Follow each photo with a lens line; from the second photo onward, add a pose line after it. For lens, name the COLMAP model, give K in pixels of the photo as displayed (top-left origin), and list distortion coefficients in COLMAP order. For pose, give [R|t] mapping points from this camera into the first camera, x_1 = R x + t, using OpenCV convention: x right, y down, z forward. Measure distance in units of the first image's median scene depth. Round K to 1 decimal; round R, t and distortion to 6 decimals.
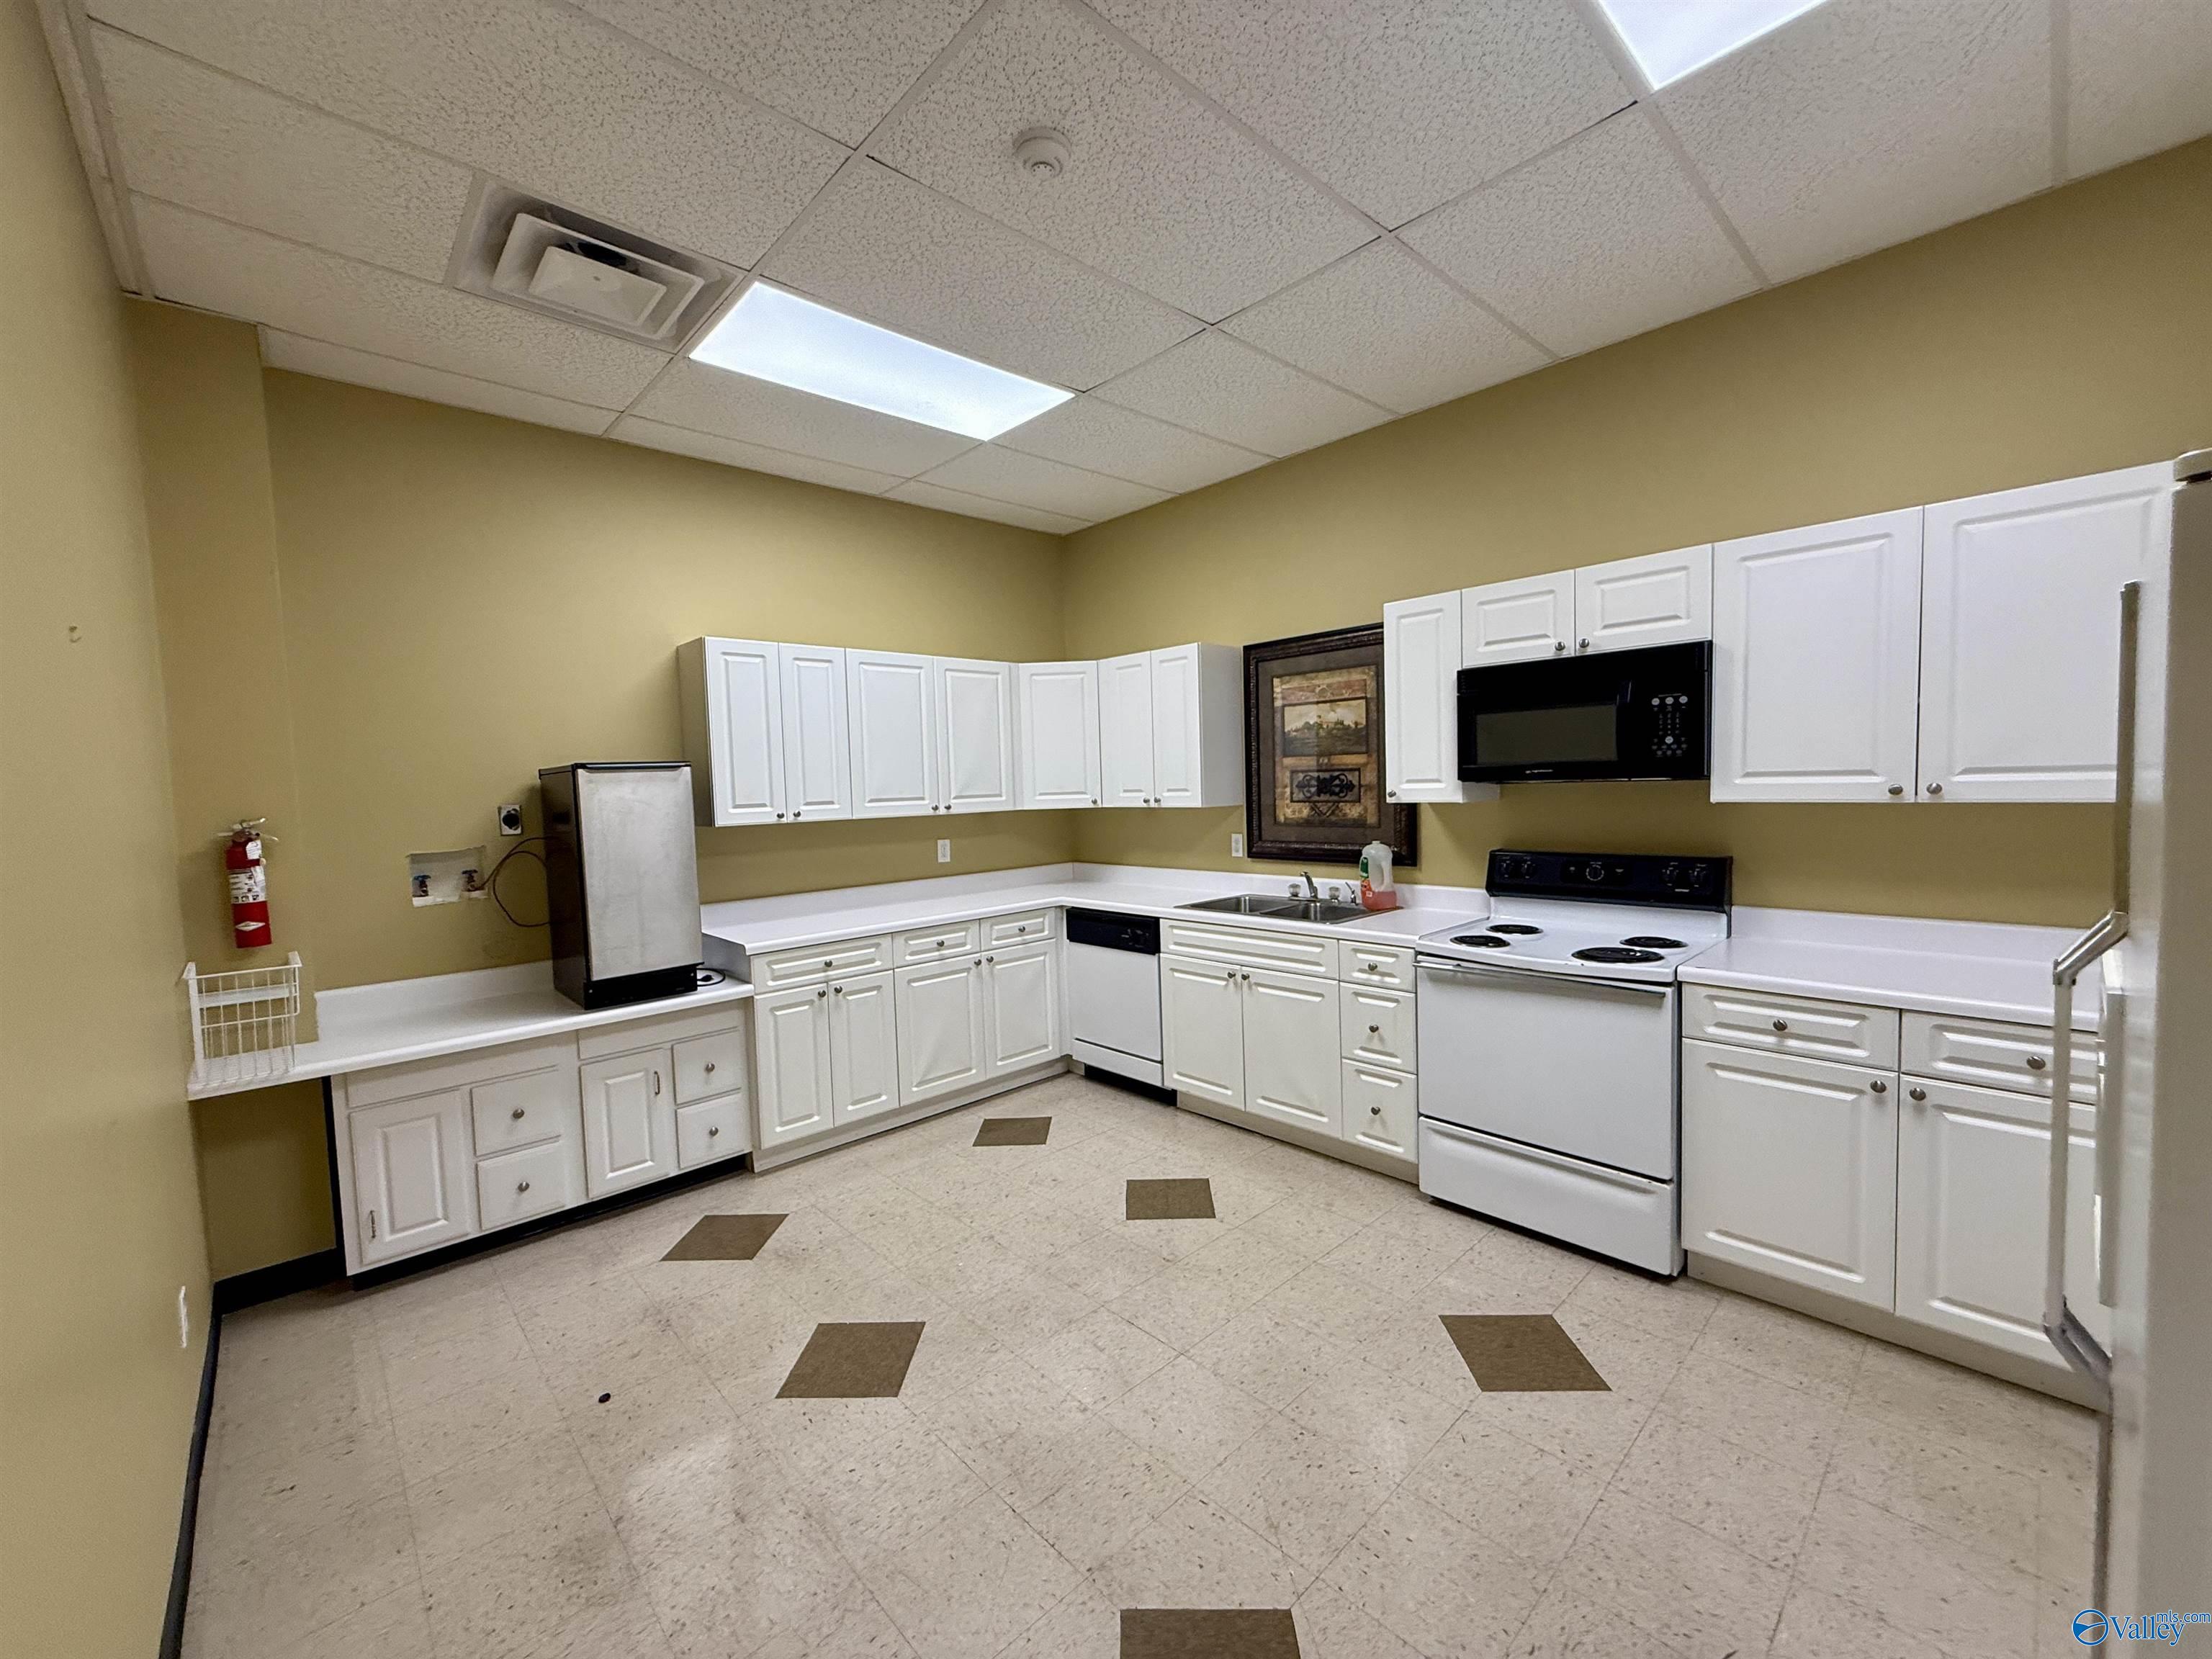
lens RADIAL K [[879.1, 0, 1102.0], [0, 879.1, 833.4], [0, 0, 1]] dist [-0.001155, 0.000045]
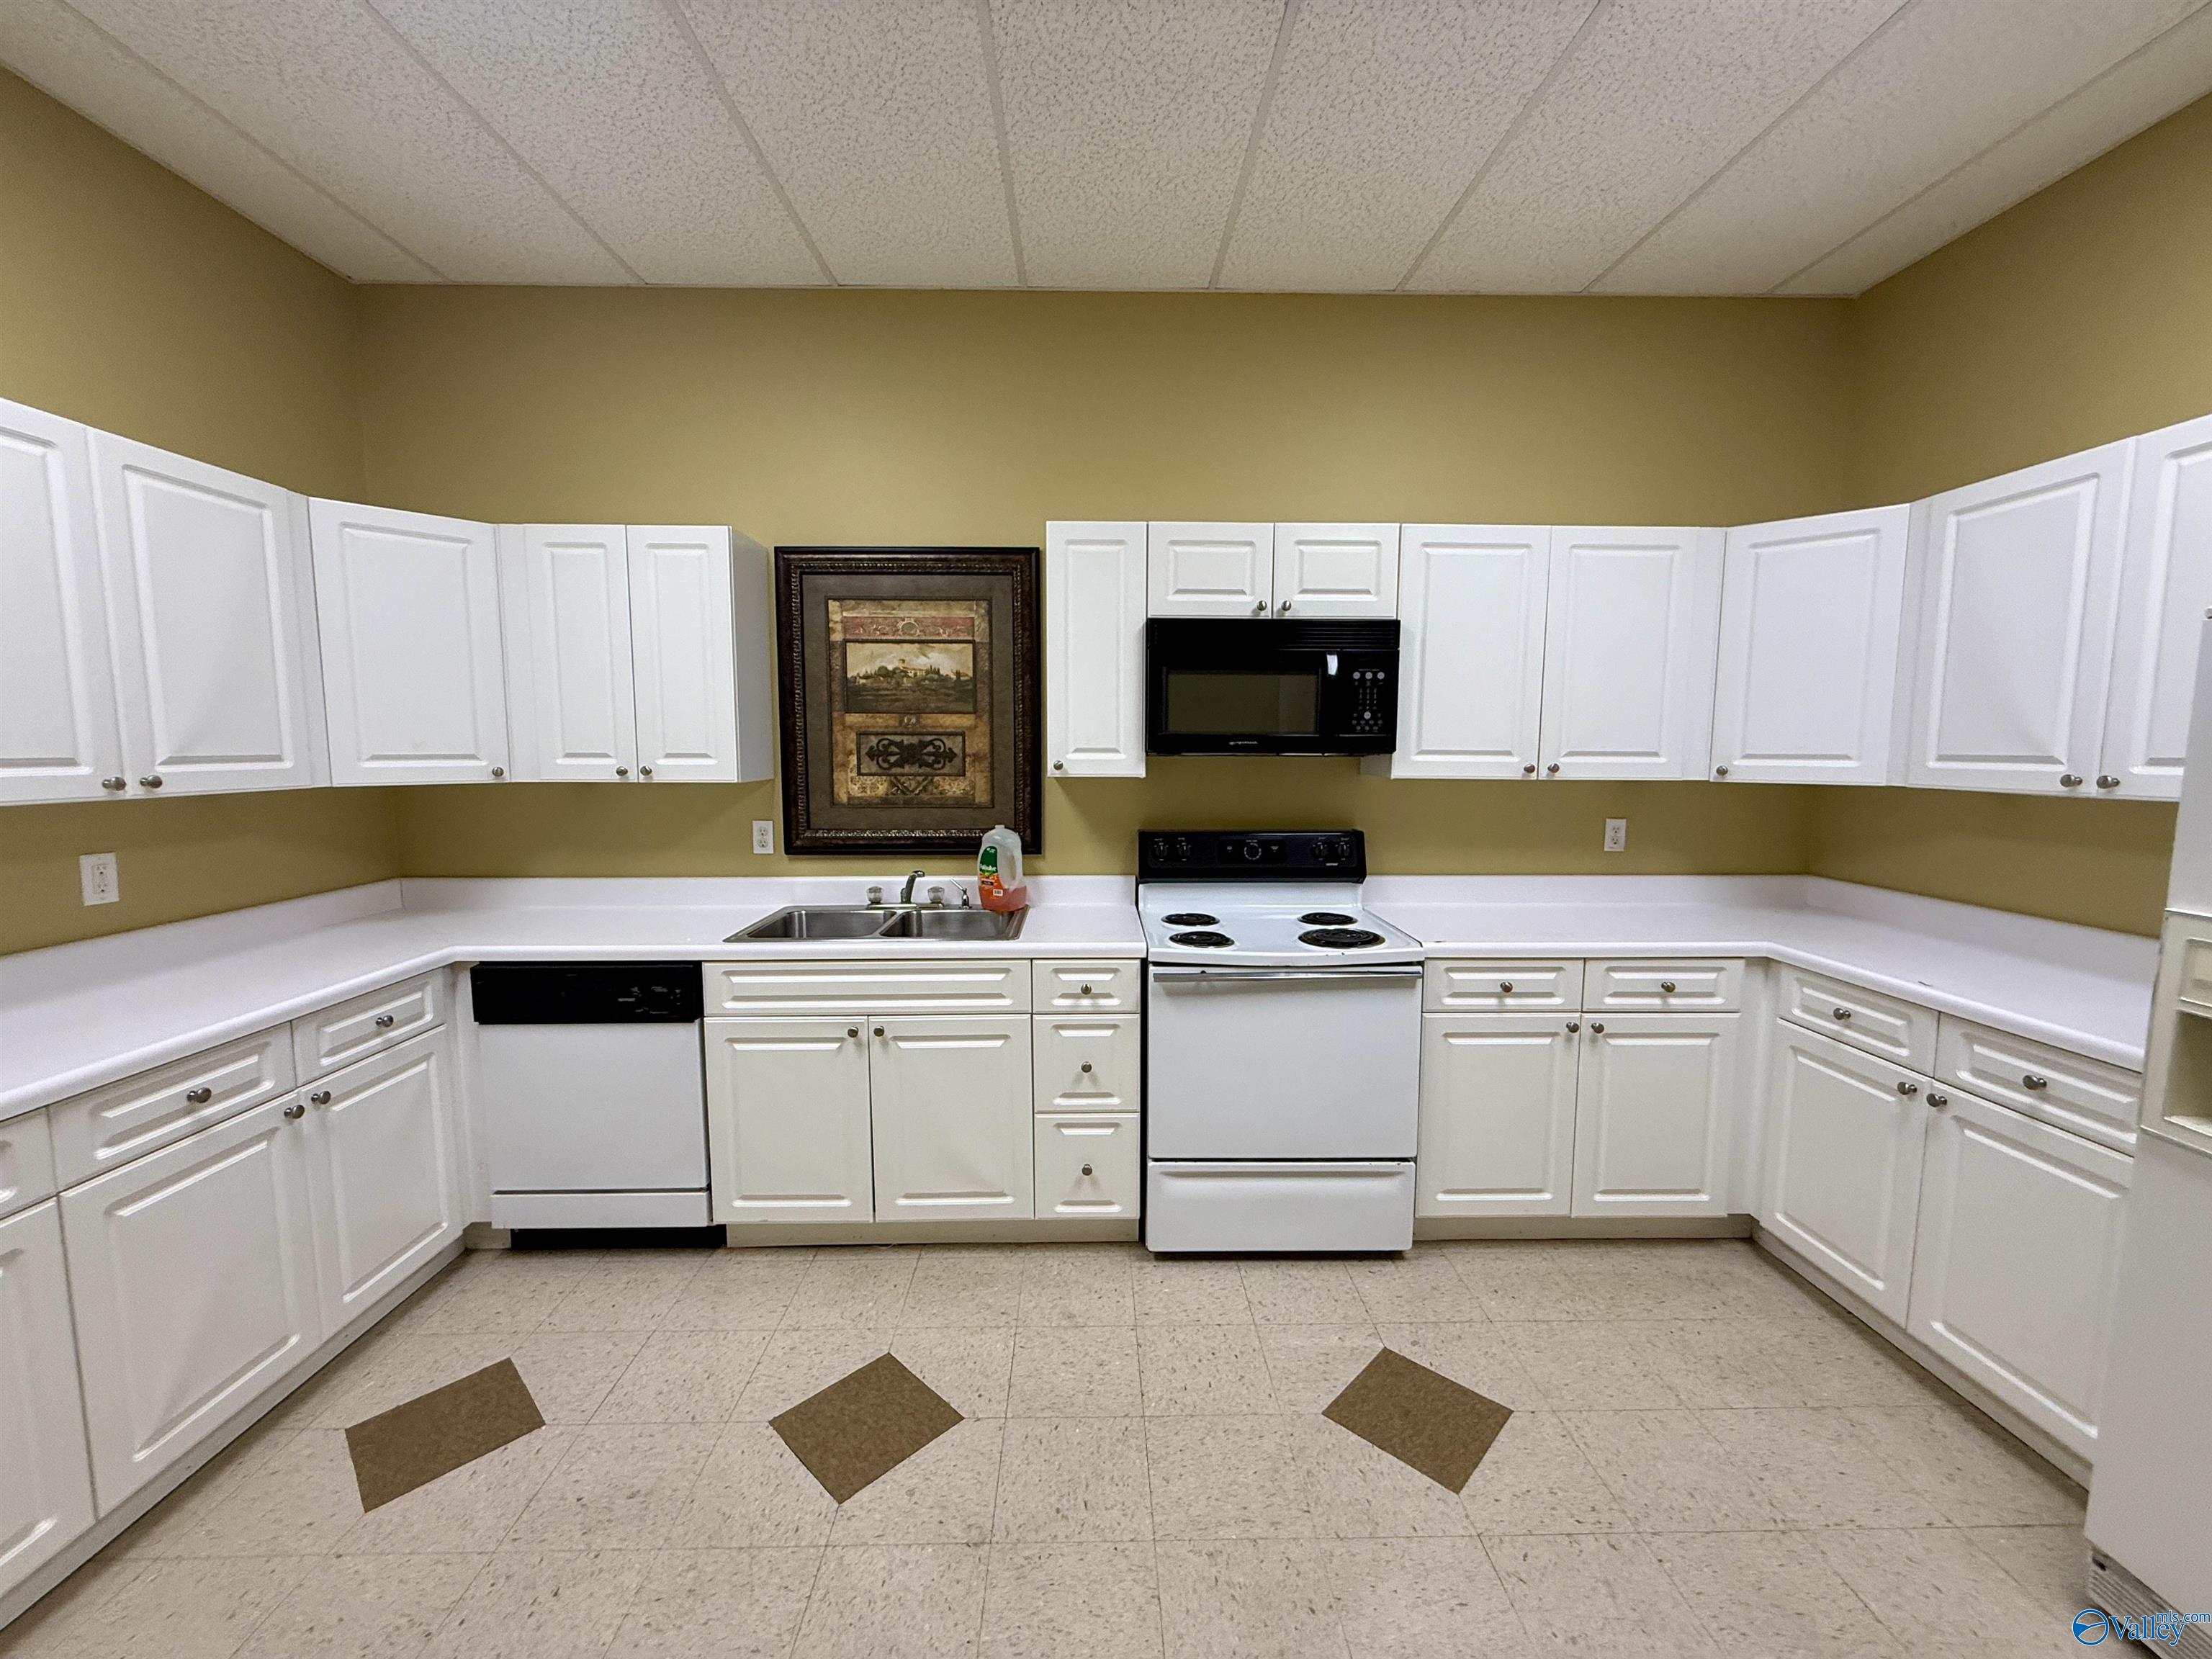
lens RADIAL K [[879.1, 0, 1102.0], [0, 879.1, 833.4], [0, 0, 1]] dist [-0.001155, 0.000045]
pose [[0.668229, -0.043554, 0.742680, -0.210386], [0.020569, 0.998985, 0.040078, -0.013589], [-0.743671, -0.011505, 0.668446, 0.393990]]
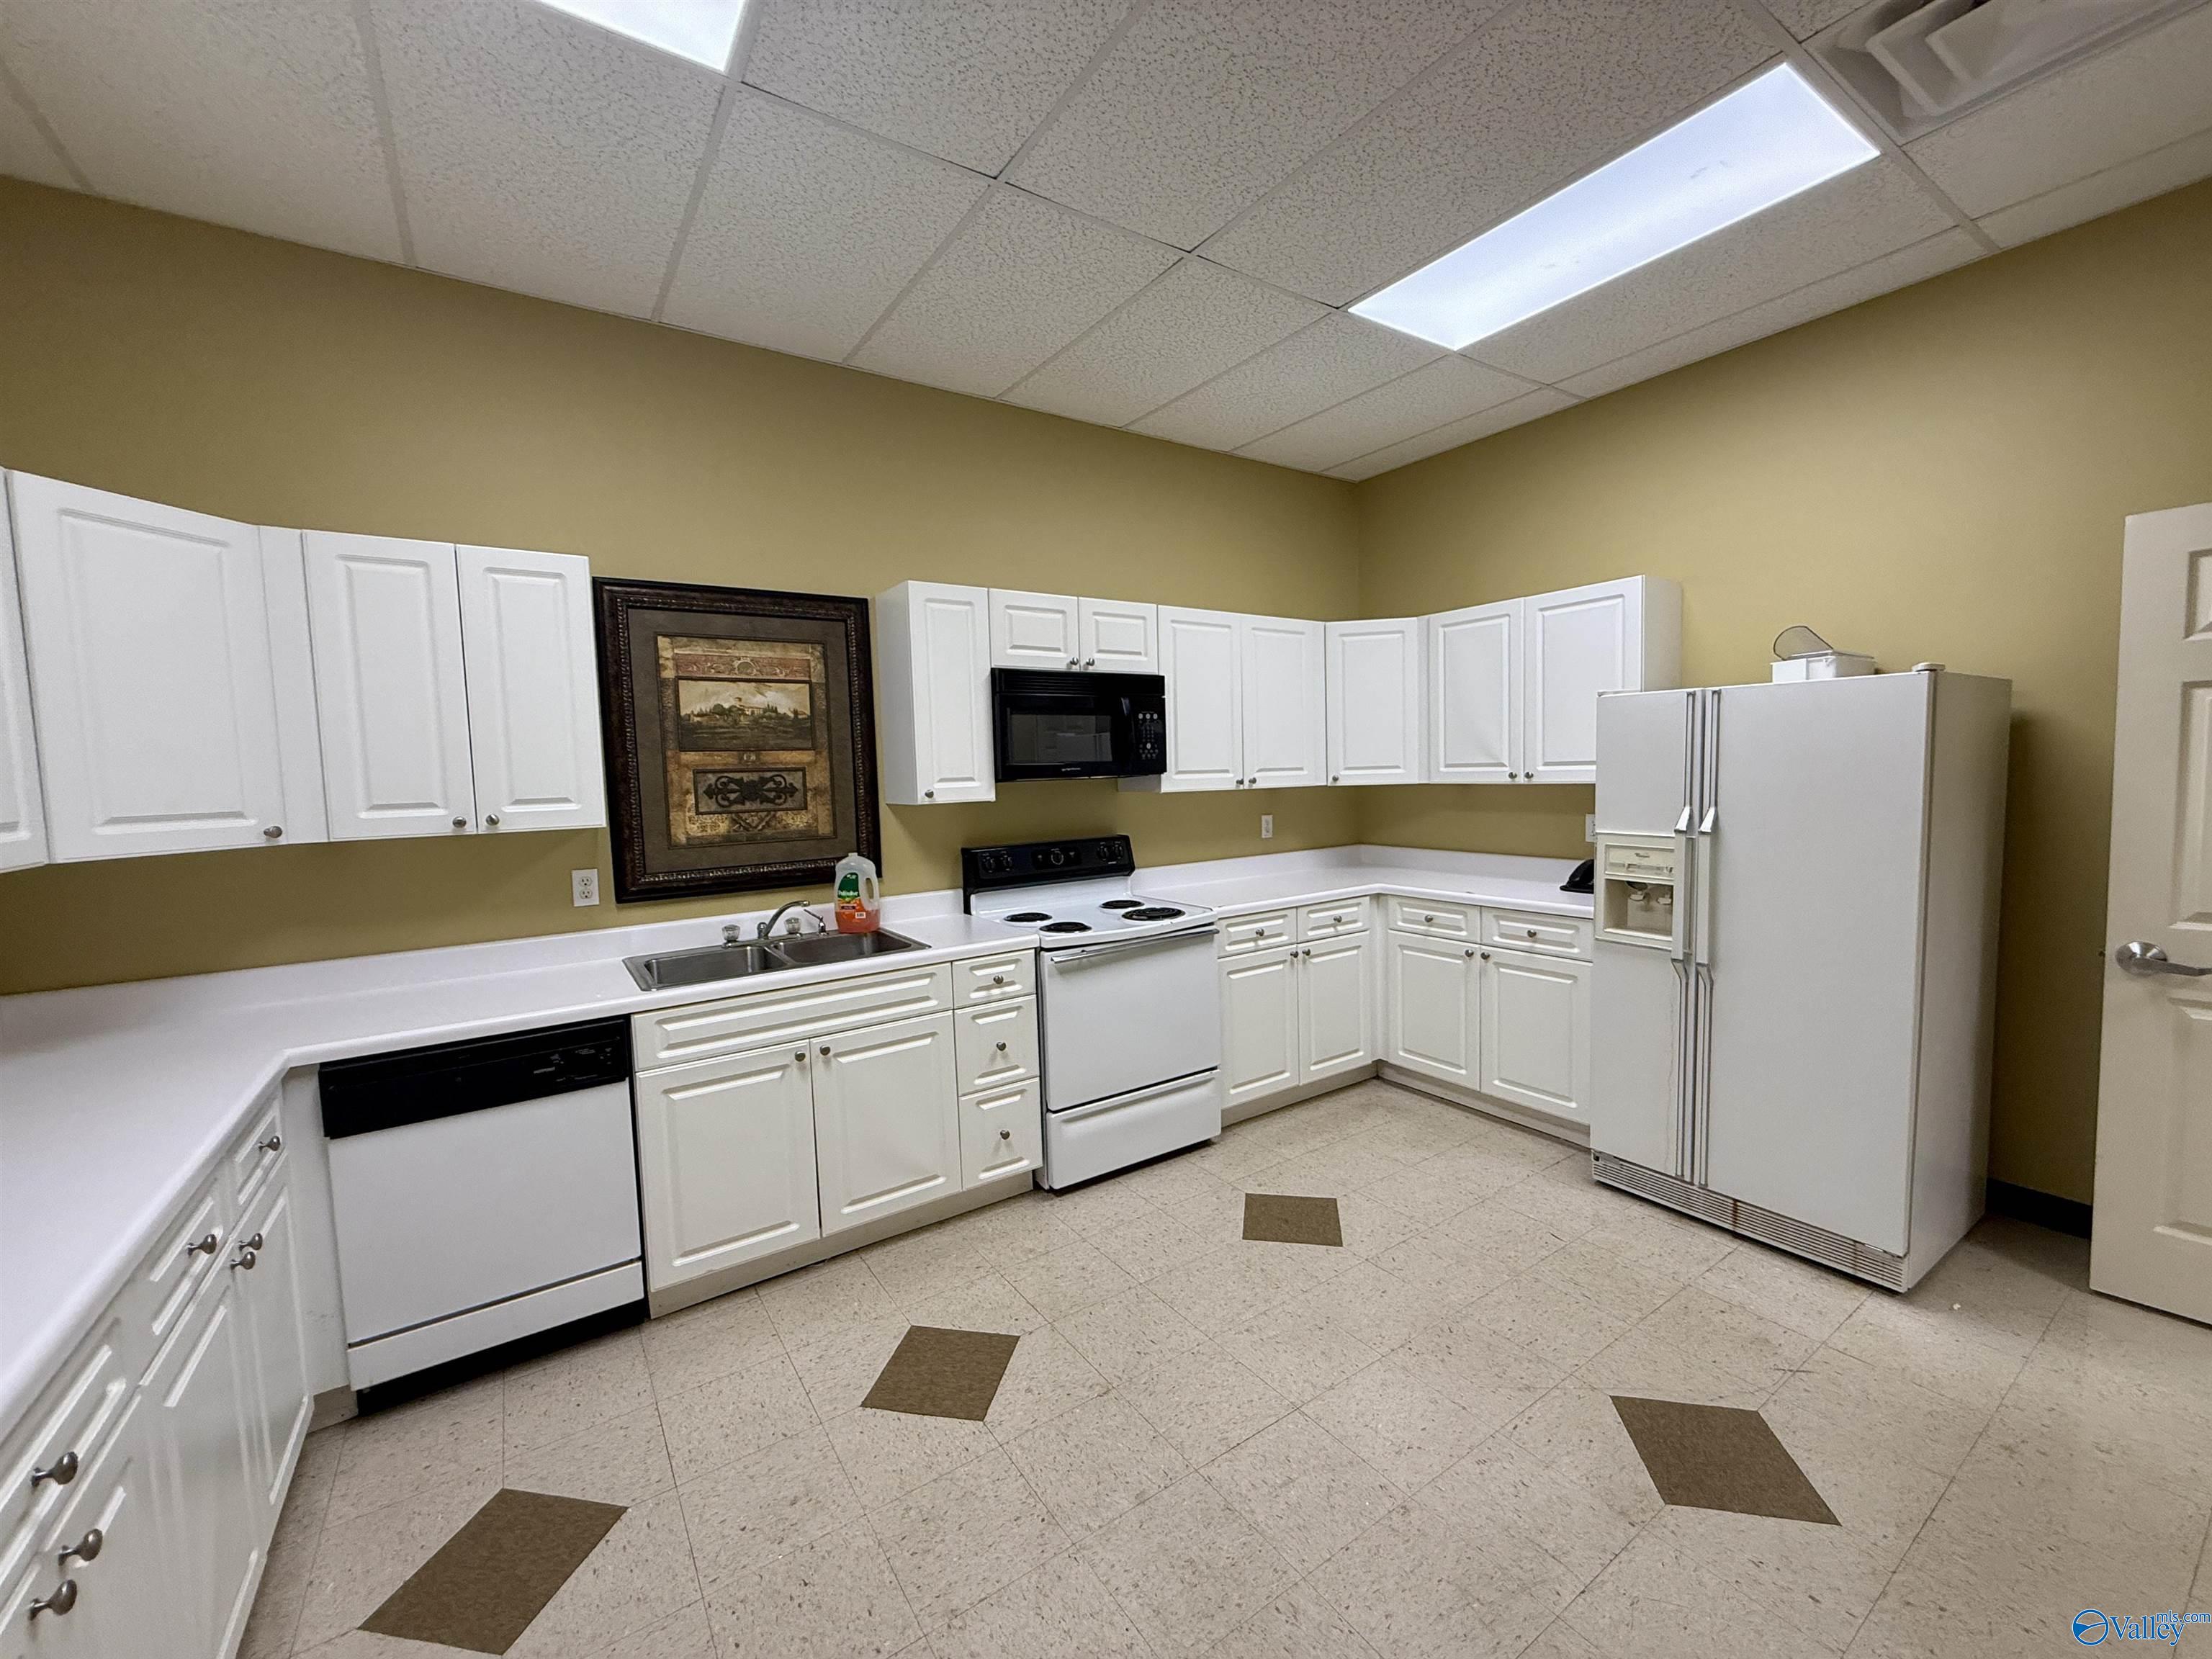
lens RADIAL K [[879.1, 0, 1102.0], [0, 879.1, 833.4], [0, 0, 1]] dist [-0.001155, 0.000045]
pose [[0.159601, -0.048089, 0.986010, -0.476743], [0.082438, 0.995973, 0.035231, -0.019880], [-0.983733, 0.075662, 0.162923, 0.610106]]
